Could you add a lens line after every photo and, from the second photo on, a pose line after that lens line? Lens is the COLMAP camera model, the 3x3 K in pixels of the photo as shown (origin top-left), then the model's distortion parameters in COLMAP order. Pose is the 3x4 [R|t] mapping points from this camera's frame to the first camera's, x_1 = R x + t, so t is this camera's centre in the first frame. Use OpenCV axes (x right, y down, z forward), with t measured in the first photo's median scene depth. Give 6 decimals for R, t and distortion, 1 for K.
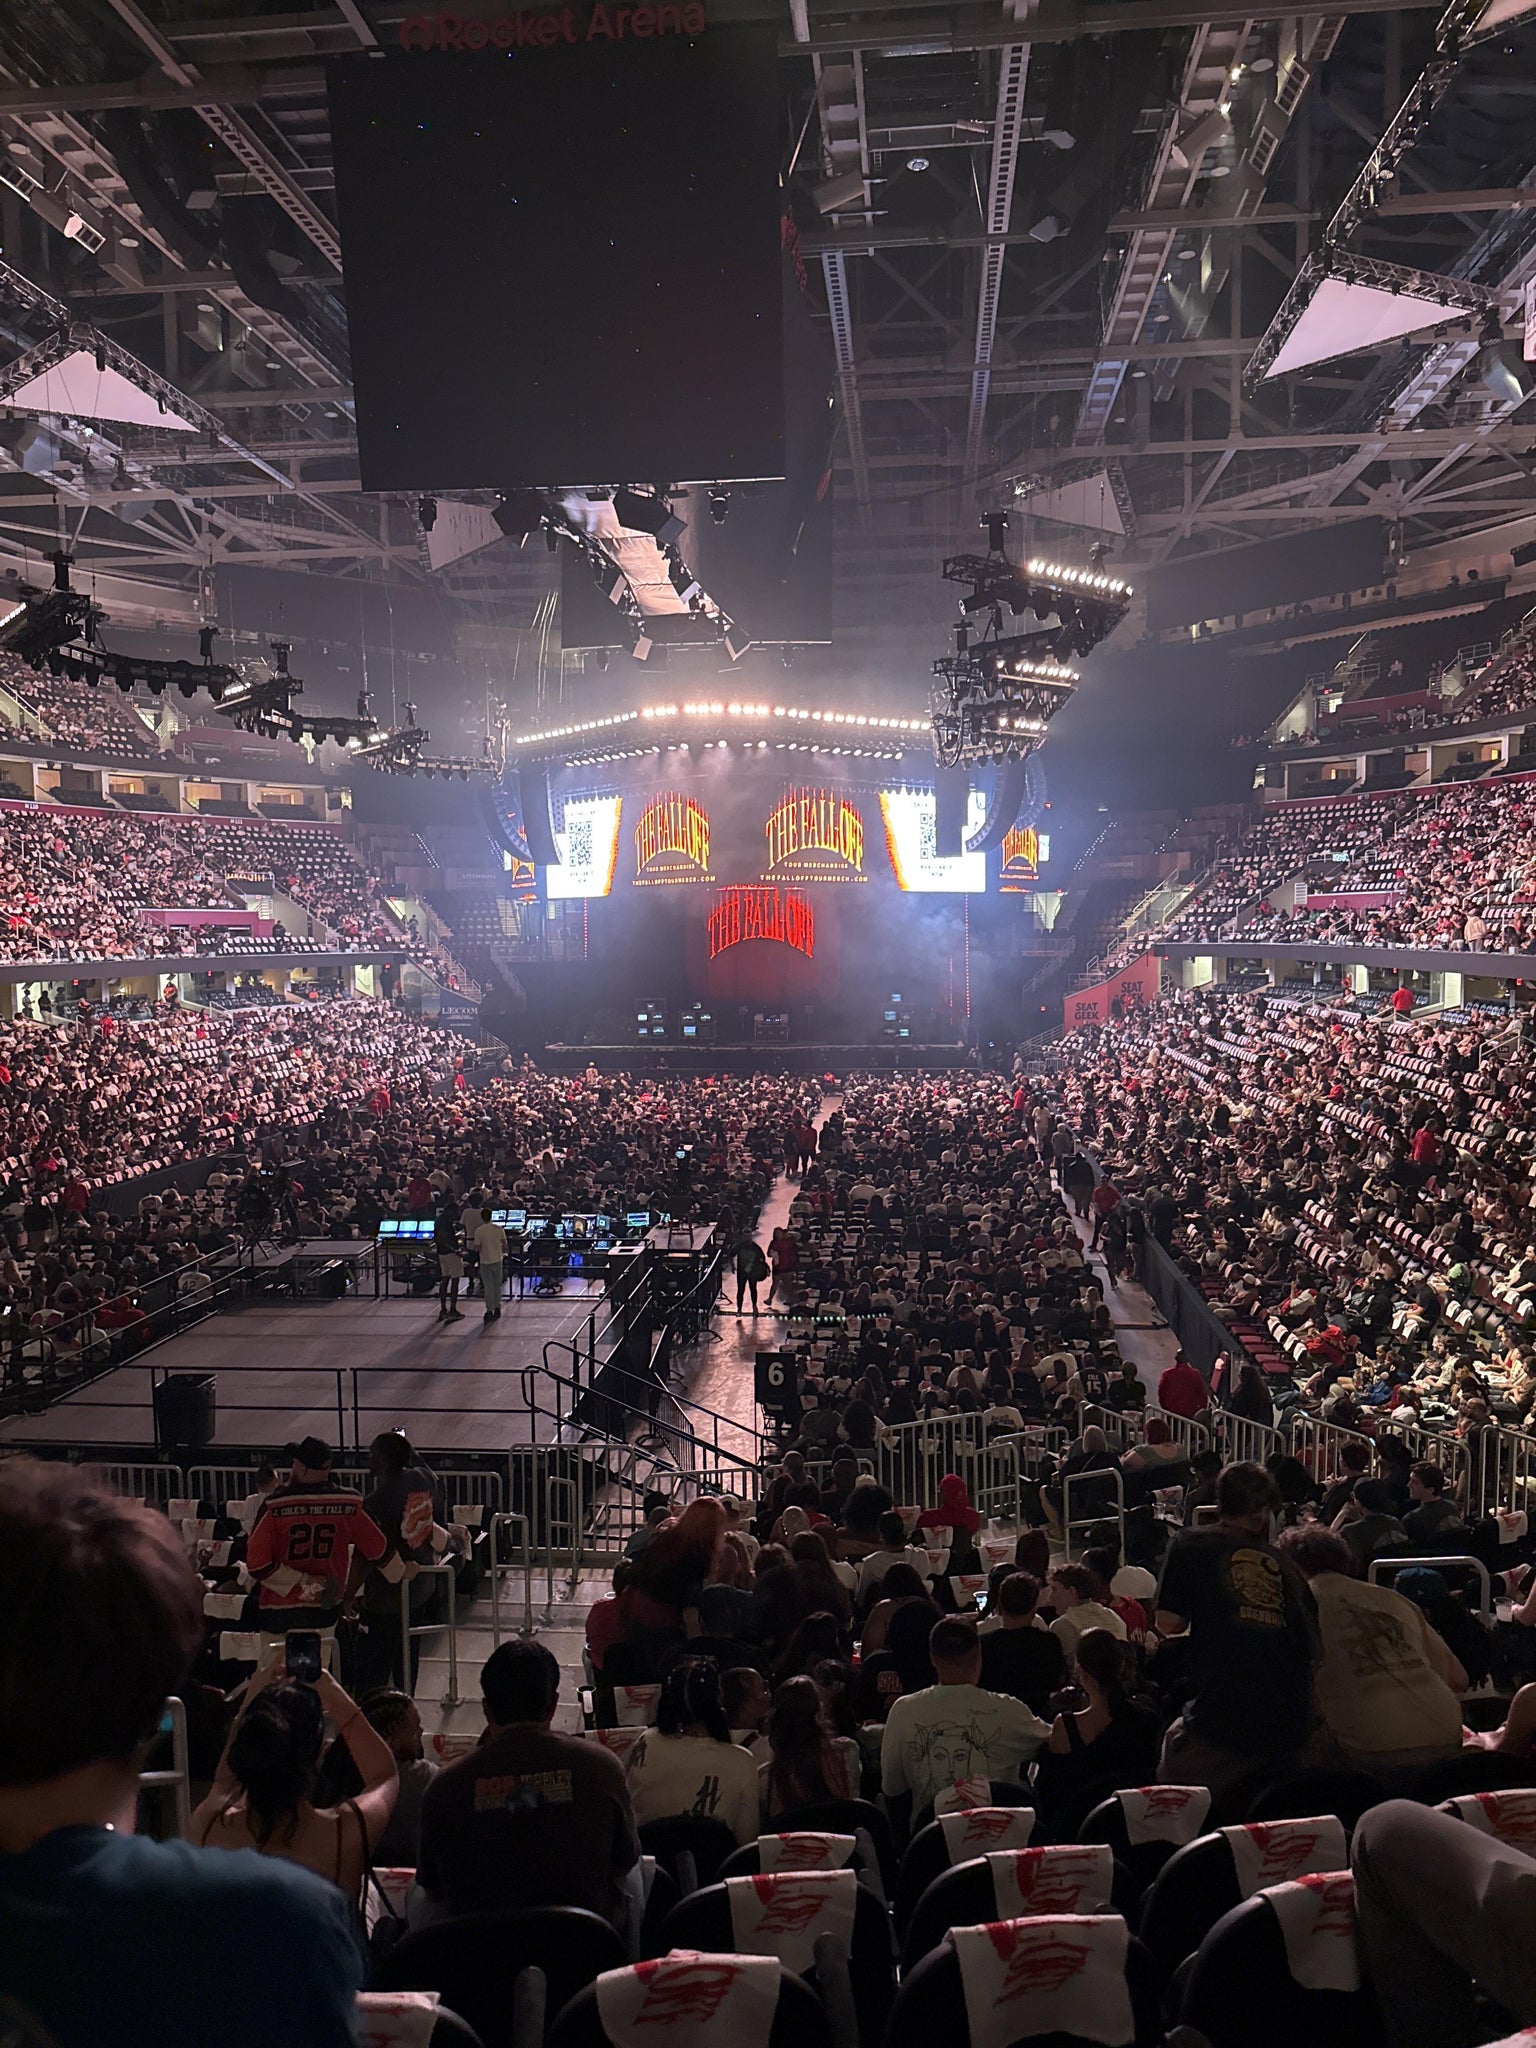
lens RADIAL K [[1440.0, 0, 775.6], [0, 1440.0, 1027.4], [0, 0, 1]] dist [0.025448, -0.025198]
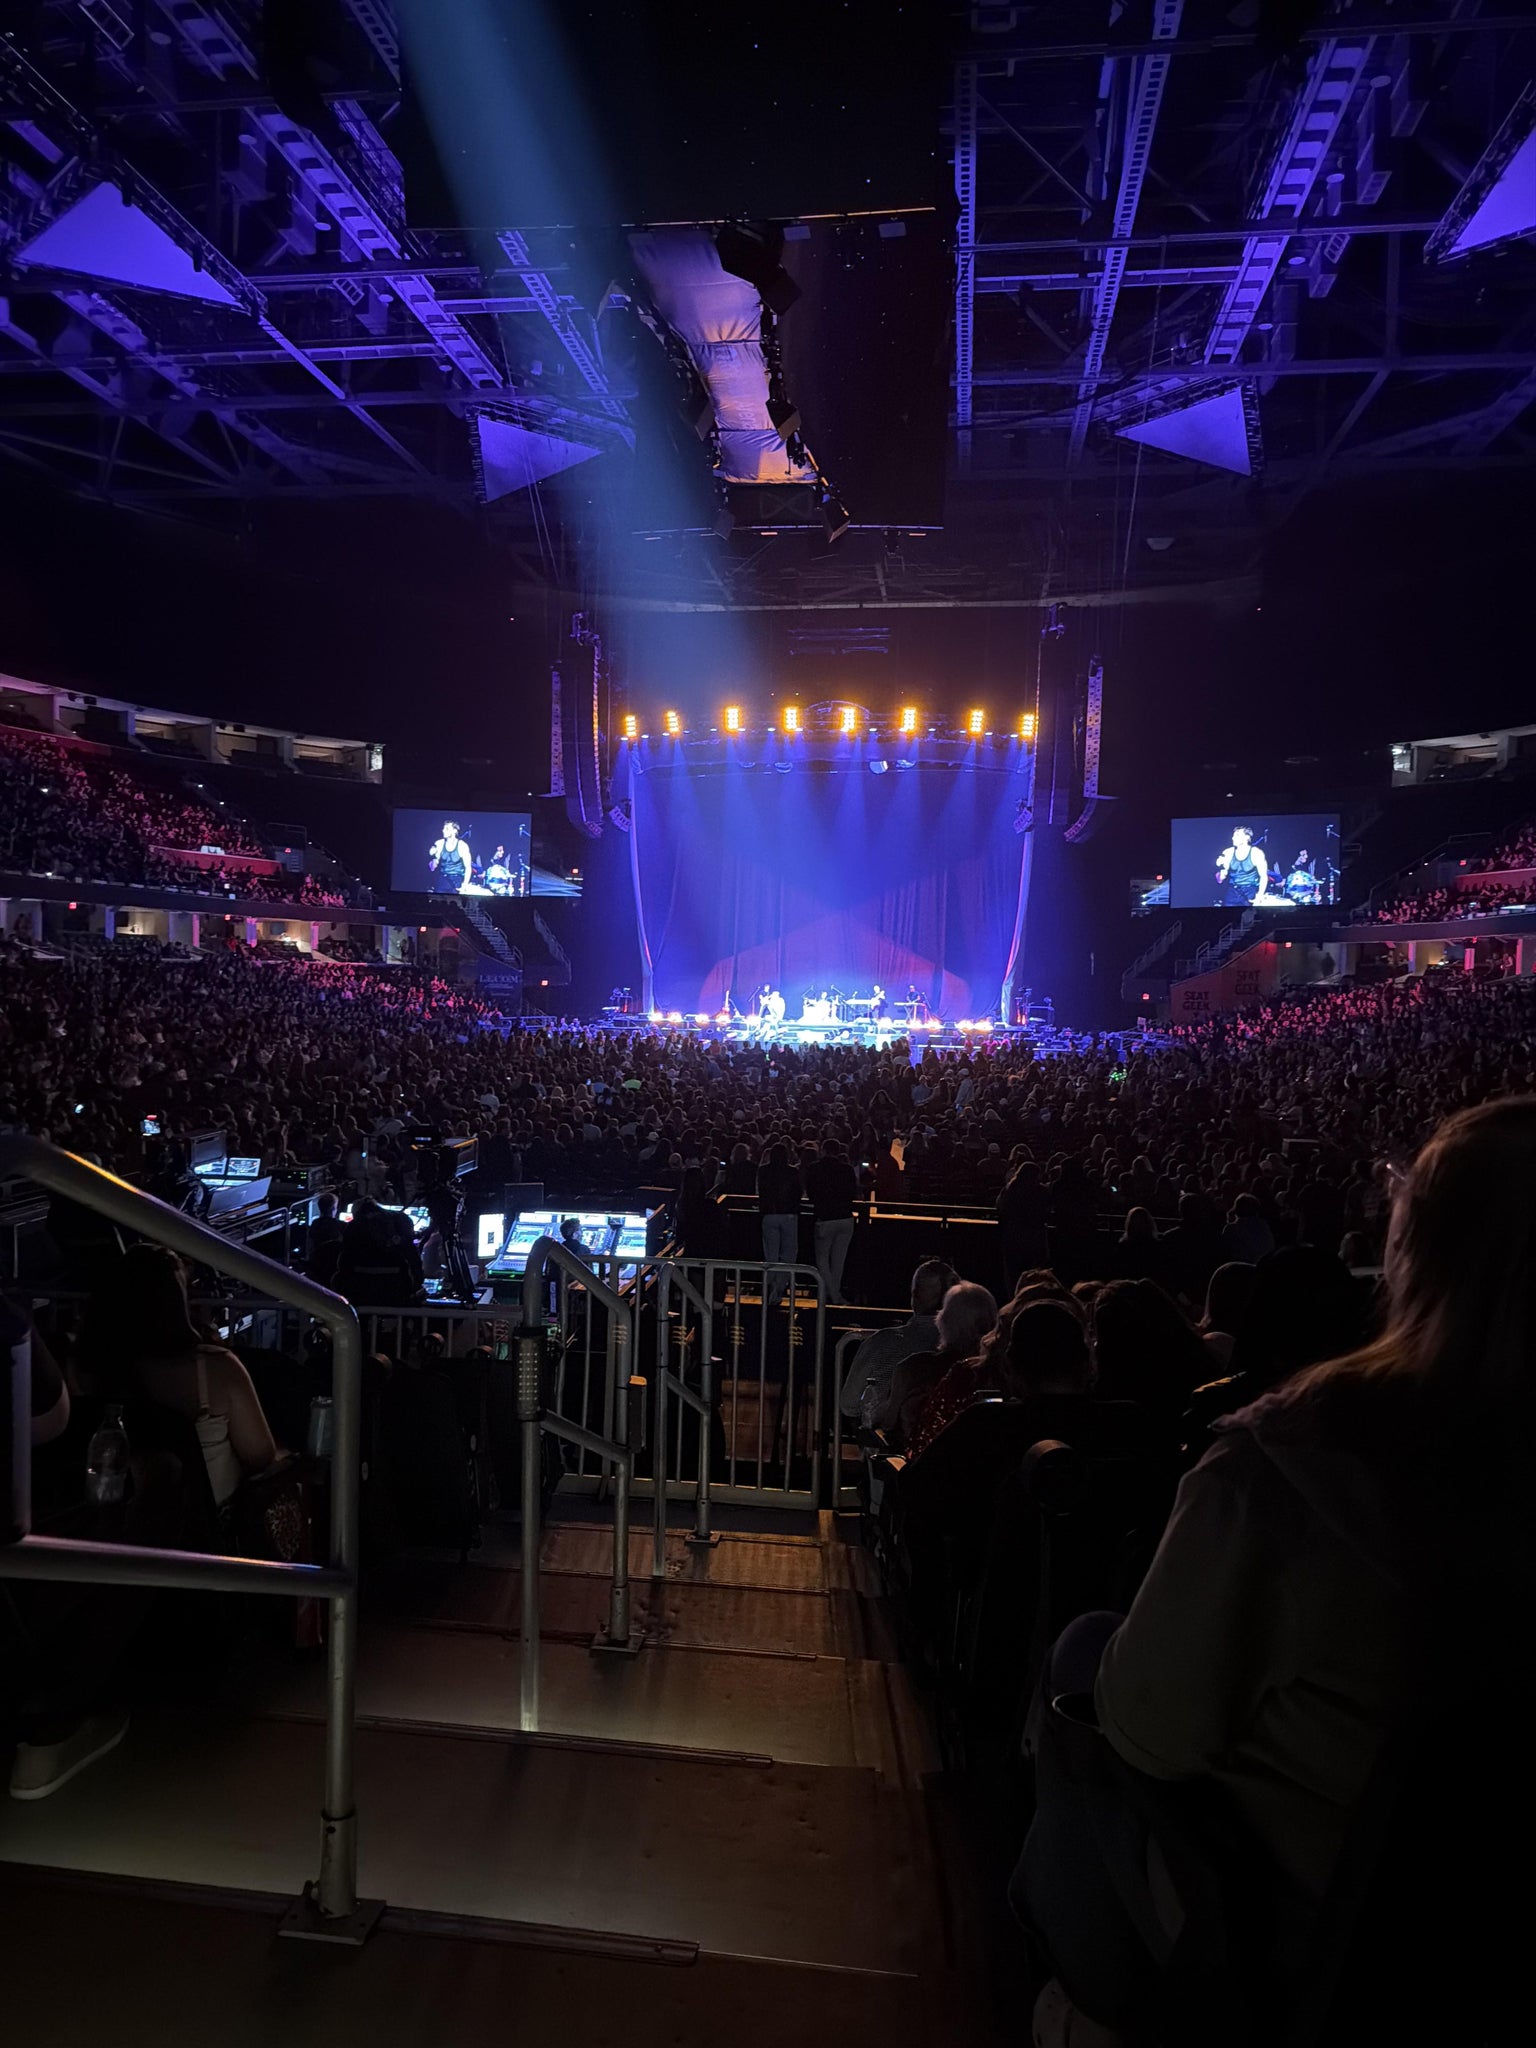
lens RADIAL K [[1440.0, 0, 770.8], [0, 1440.0, 1030.6], [0, 0, 1]] dist [0.025448, -0.025198]
pose [[0.998856, 0.036365, -0.031052, -0.020721], [-0.037202, 0.998947, -0.026839, 0.045881], [0.030044, 0.027963, 0.999157, 0.108278]]
